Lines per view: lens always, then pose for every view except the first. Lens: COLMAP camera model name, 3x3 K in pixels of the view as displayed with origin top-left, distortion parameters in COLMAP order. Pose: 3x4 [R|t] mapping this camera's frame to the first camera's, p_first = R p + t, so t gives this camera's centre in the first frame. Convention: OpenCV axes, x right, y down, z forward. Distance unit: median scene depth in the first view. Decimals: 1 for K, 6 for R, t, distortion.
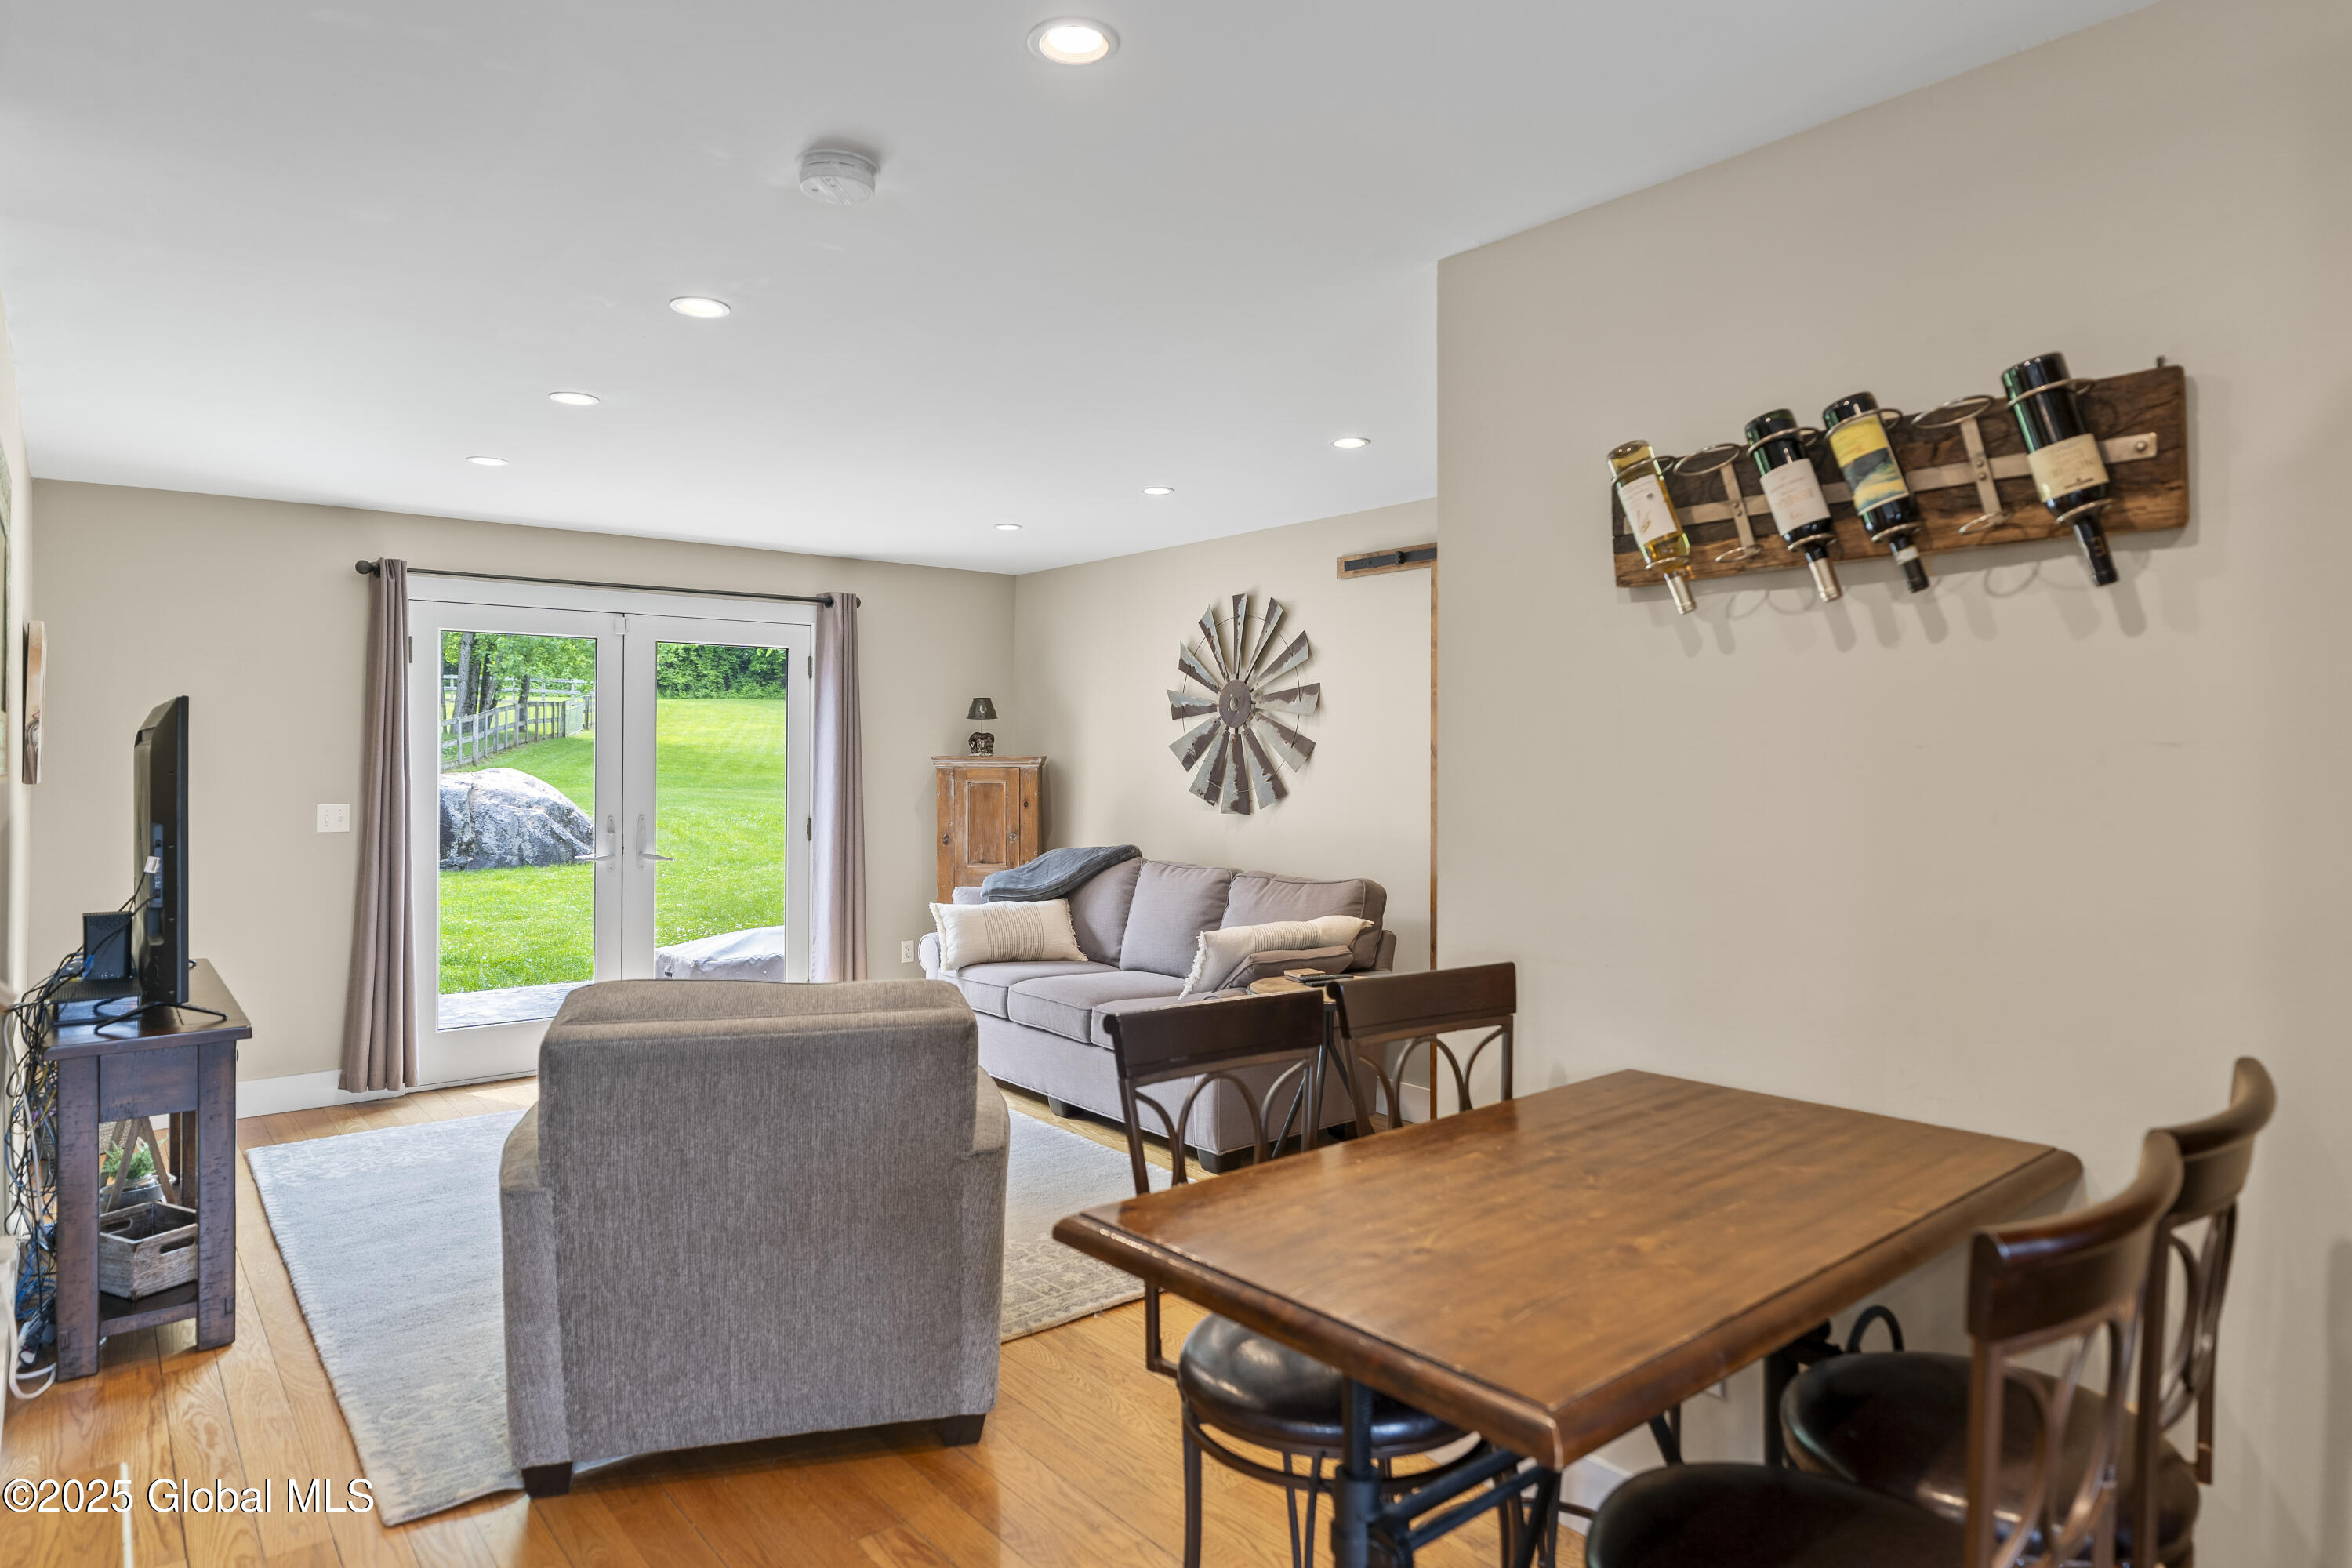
lens RADIAL K [[1291.7, 0, 1195.6], [0, 1291.7, 780.0], [0, 0, 1]] dist [-0.001435, -0.000263]
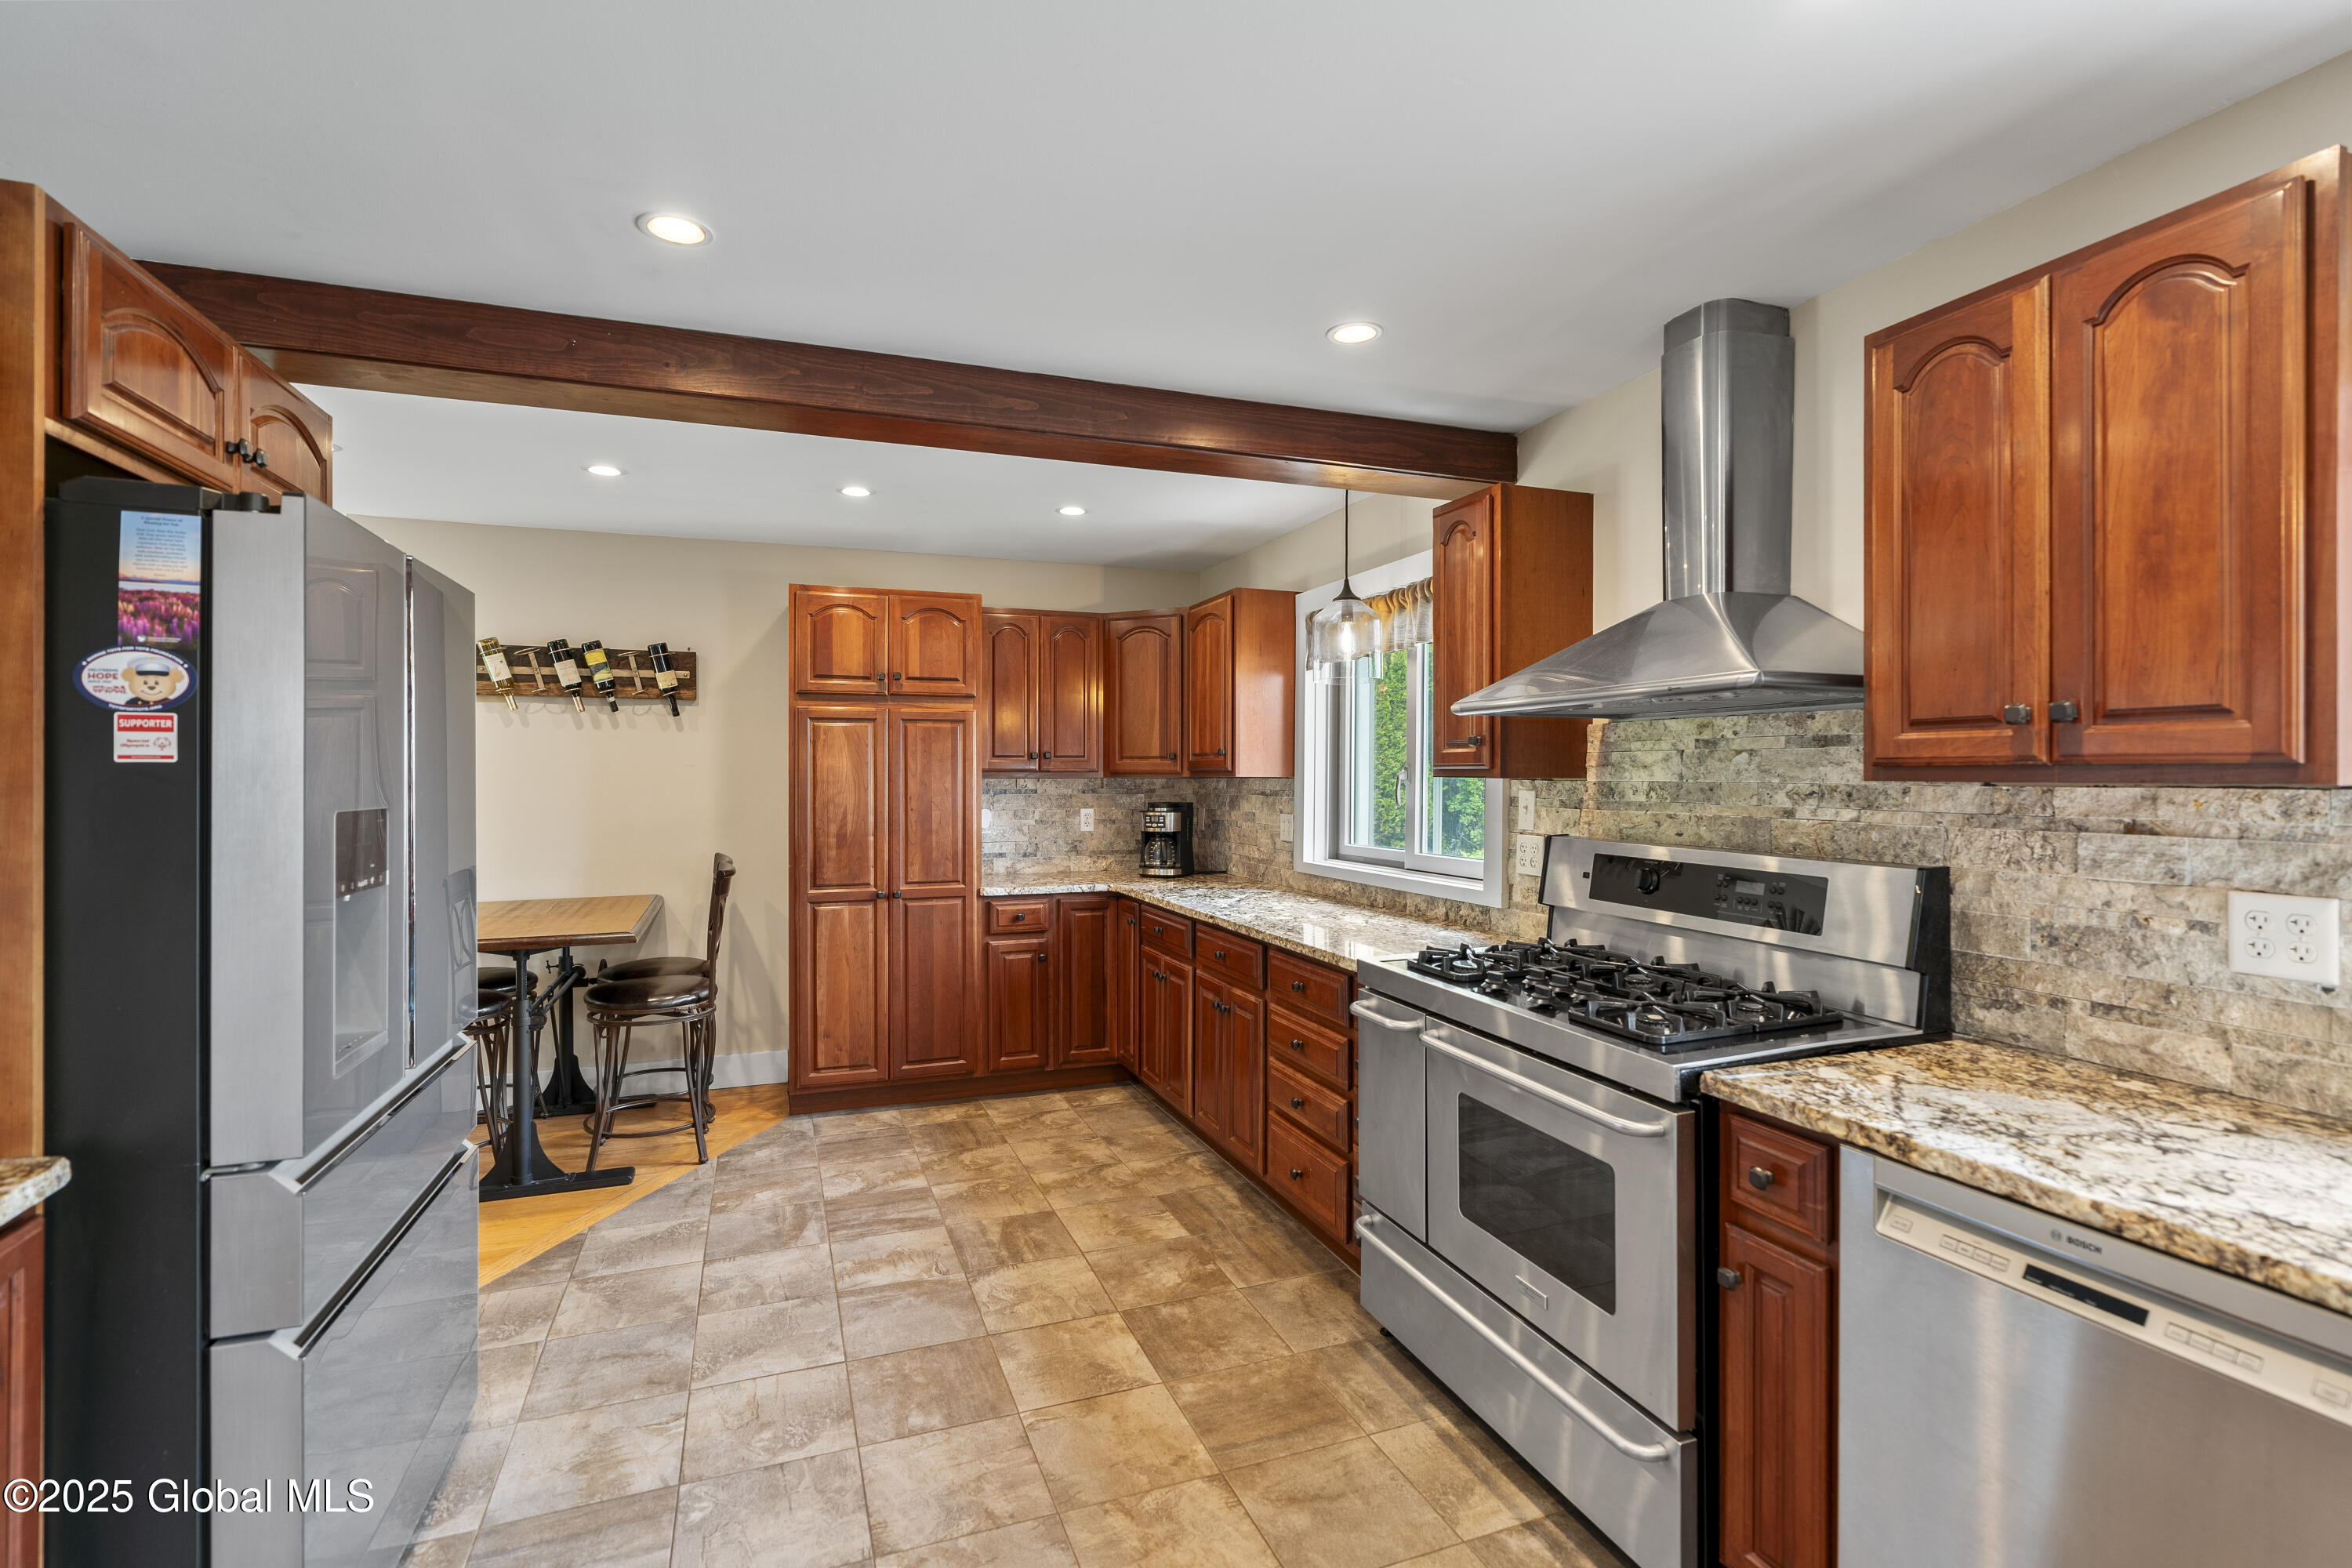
lens RADIAL K [[1085.8, 0, 1179.7], [0, 1085.8, 777.7], [0, 0, 1]] dist [-0.005007, 0.000493]
pose [[0.337630, -0.017956, 0.941108, -1.254605], [0.011789, 0.999820, 0.014847, -0.024187], [-0.941205, 0.006082, 0.337781, -0.960130]]
